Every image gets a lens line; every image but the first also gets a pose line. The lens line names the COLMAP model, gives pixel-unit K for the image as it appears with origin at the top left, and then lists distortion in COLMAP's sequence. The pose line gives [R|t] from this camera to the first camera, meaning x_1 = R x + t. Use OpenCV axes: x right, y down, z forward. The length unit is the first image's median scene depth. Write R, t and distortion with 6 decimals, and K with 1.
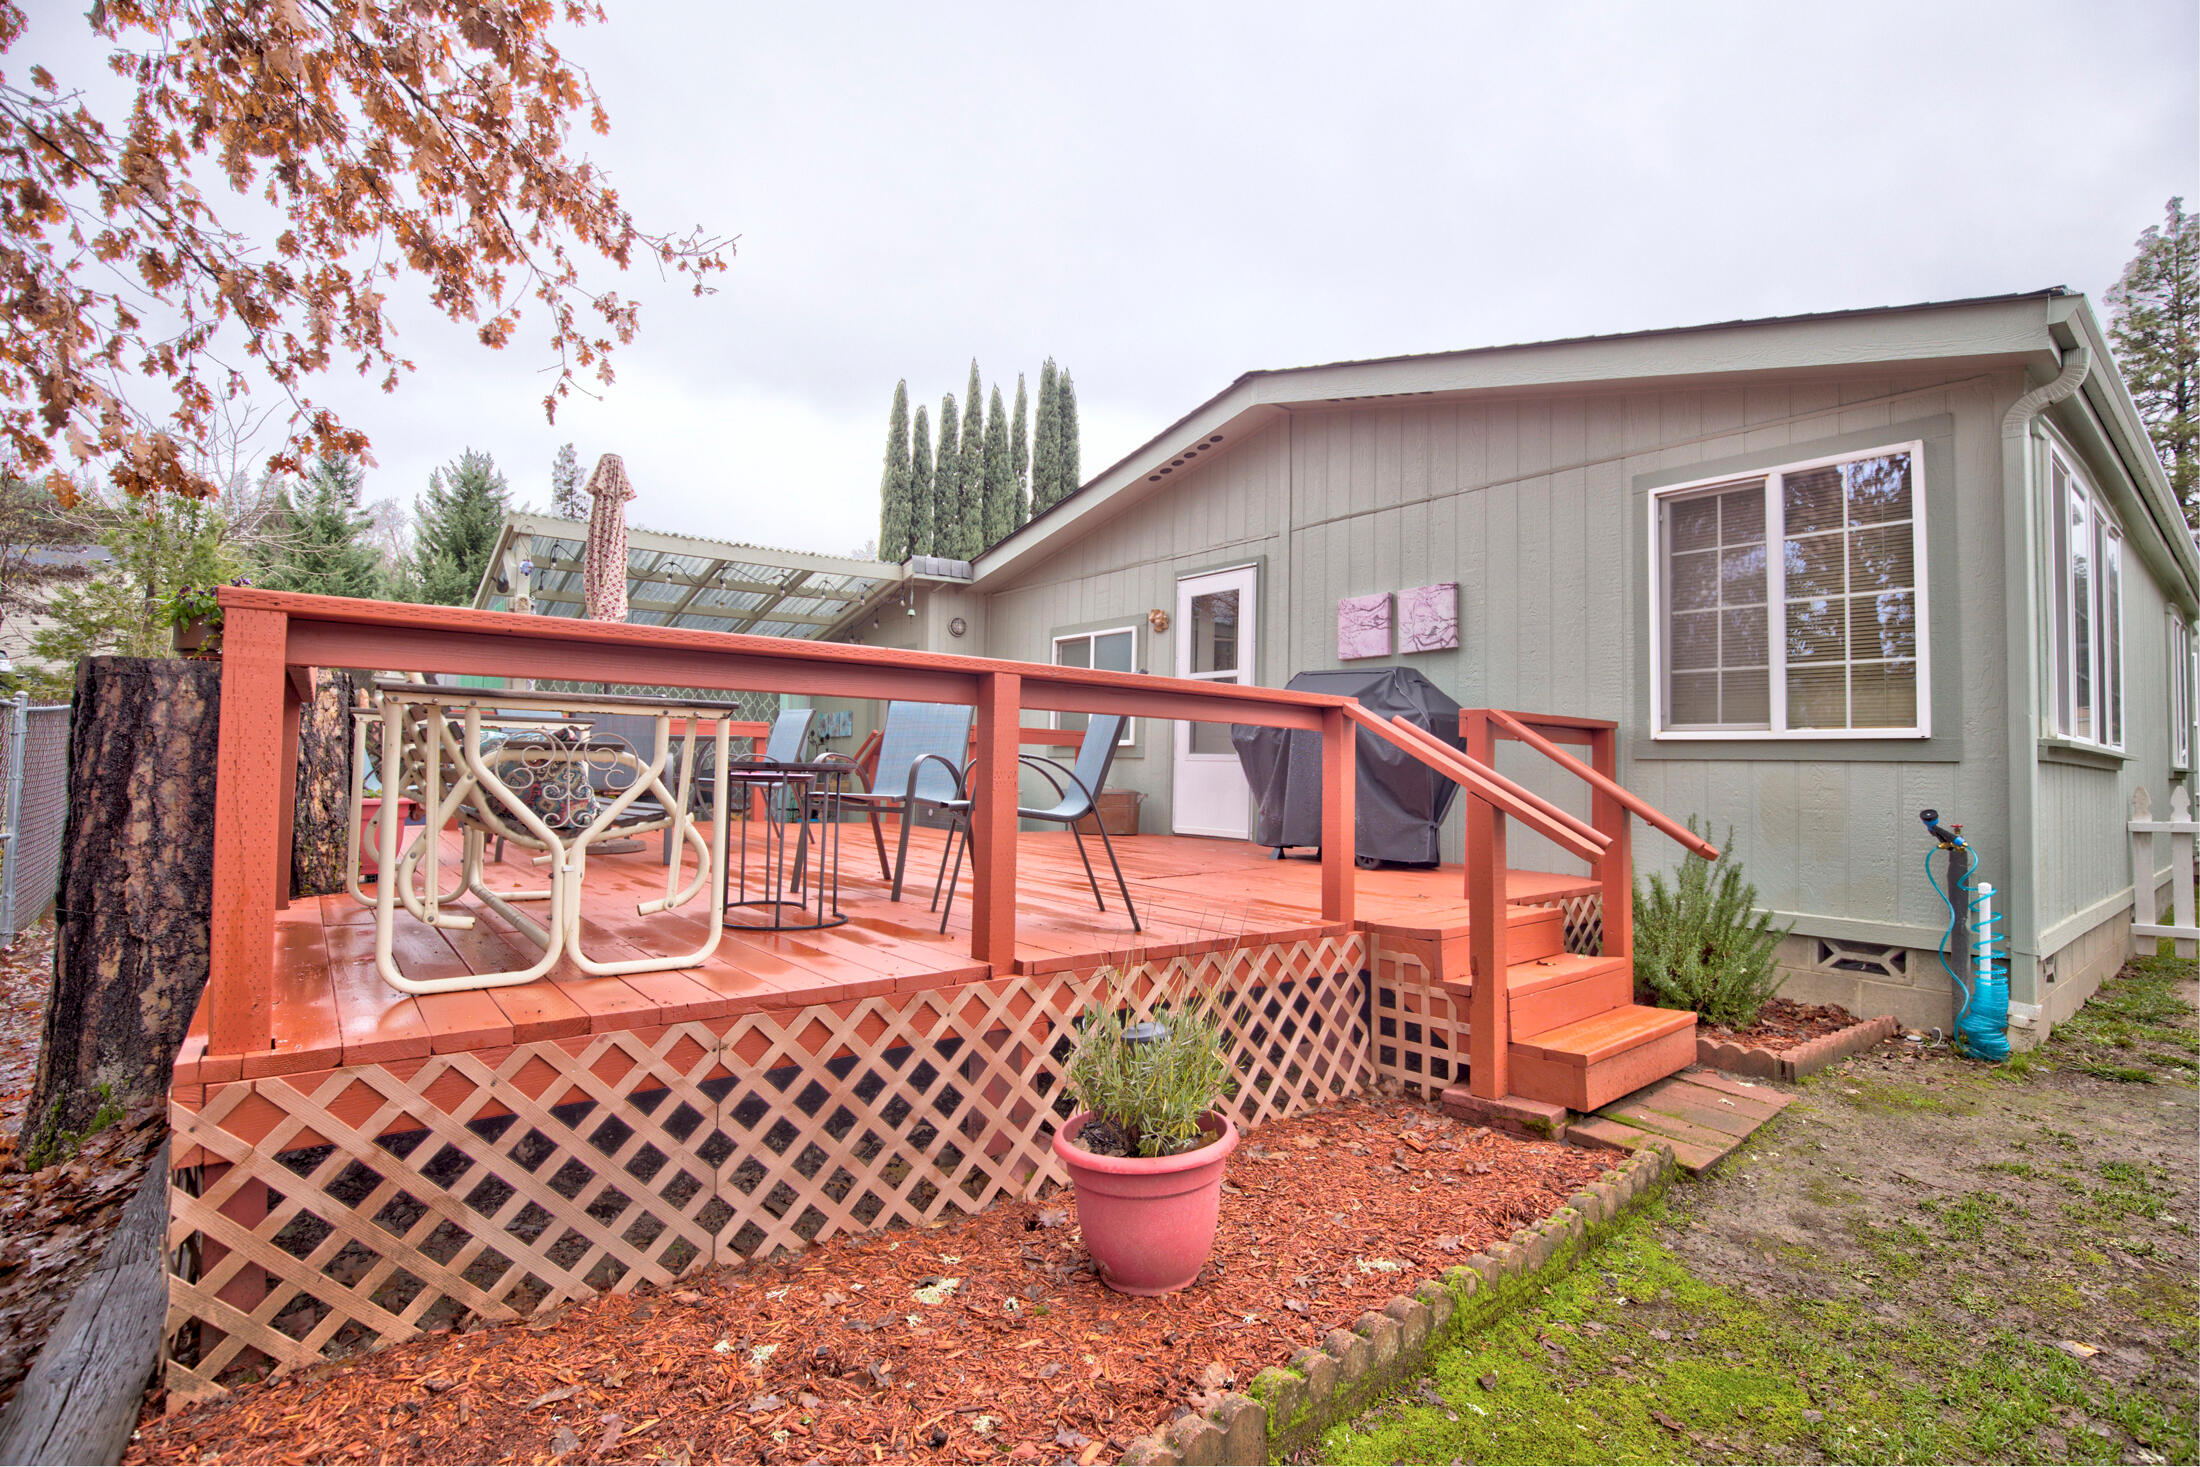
lens RADIAL K [[1005.4, 0, 1099.0], [0, 1005.4, 761.3], [0, 0, 1]] dist [-0.023516, -0.000490]
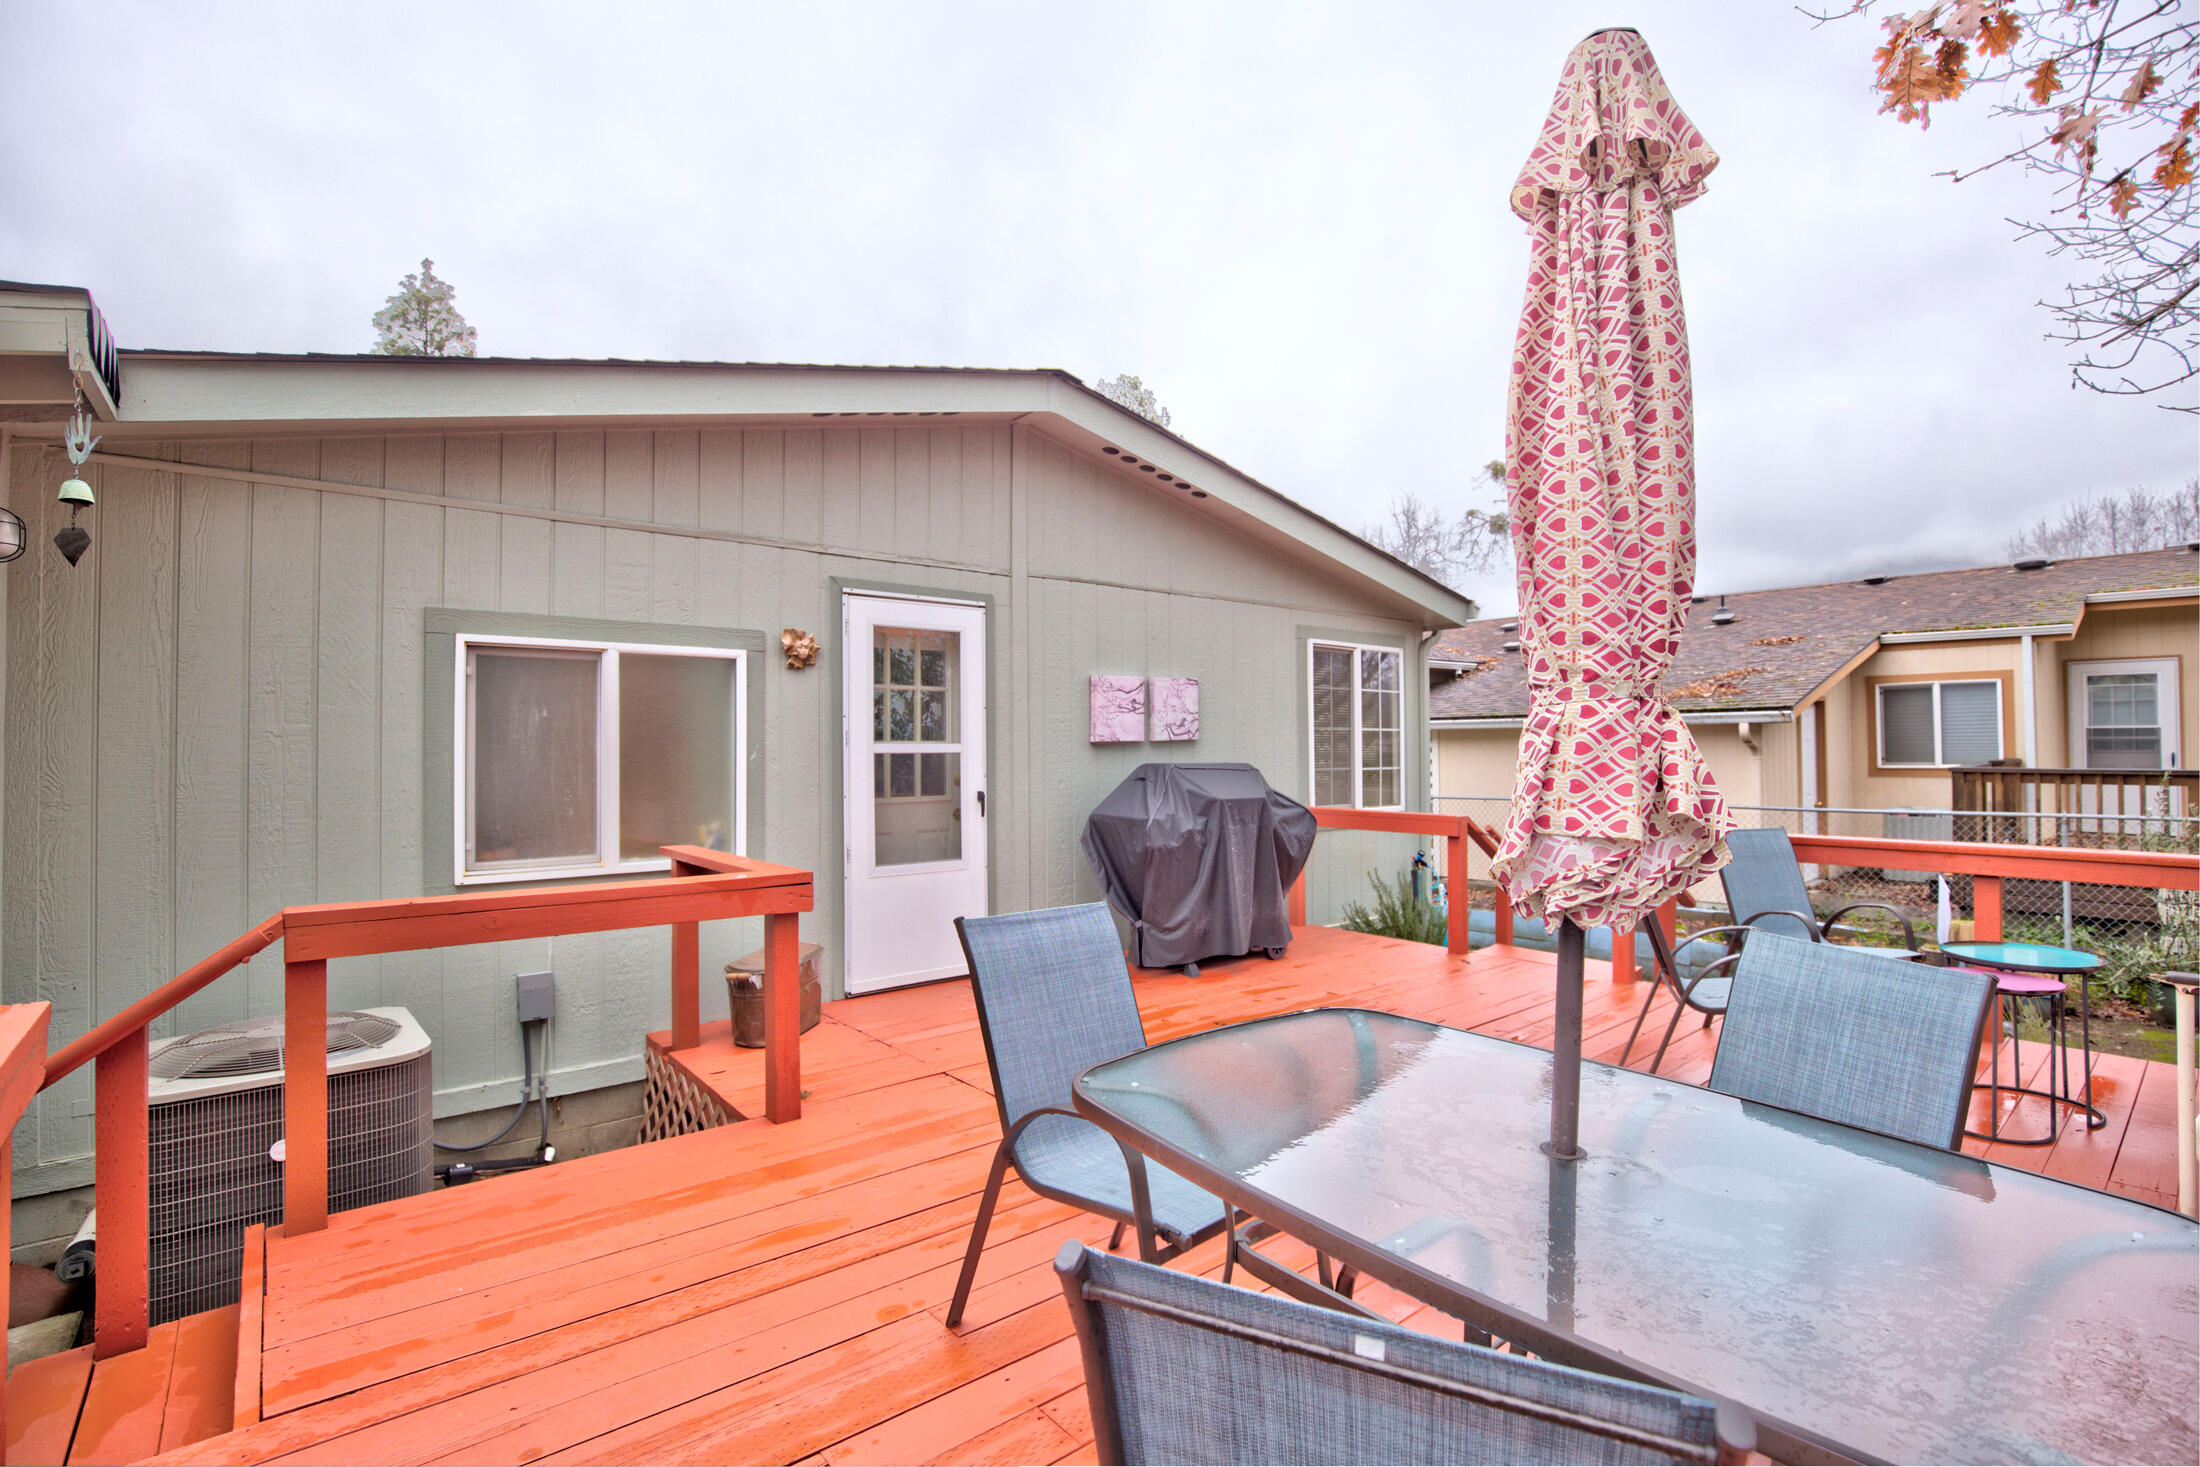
lens RADIAL K [[1005.4, 0, 1099.0], [0, 1005.4, 761.3], [0, 0, 1]] dist [-0.023516, -0.000490]
pose [[-0.011572, -0.039641, 0.999147, -0.697612], [-0.005140, 0.999203, 0.039584, -0.126917], [-0.999920, -0.004677, -0.011766, 1.070445]]
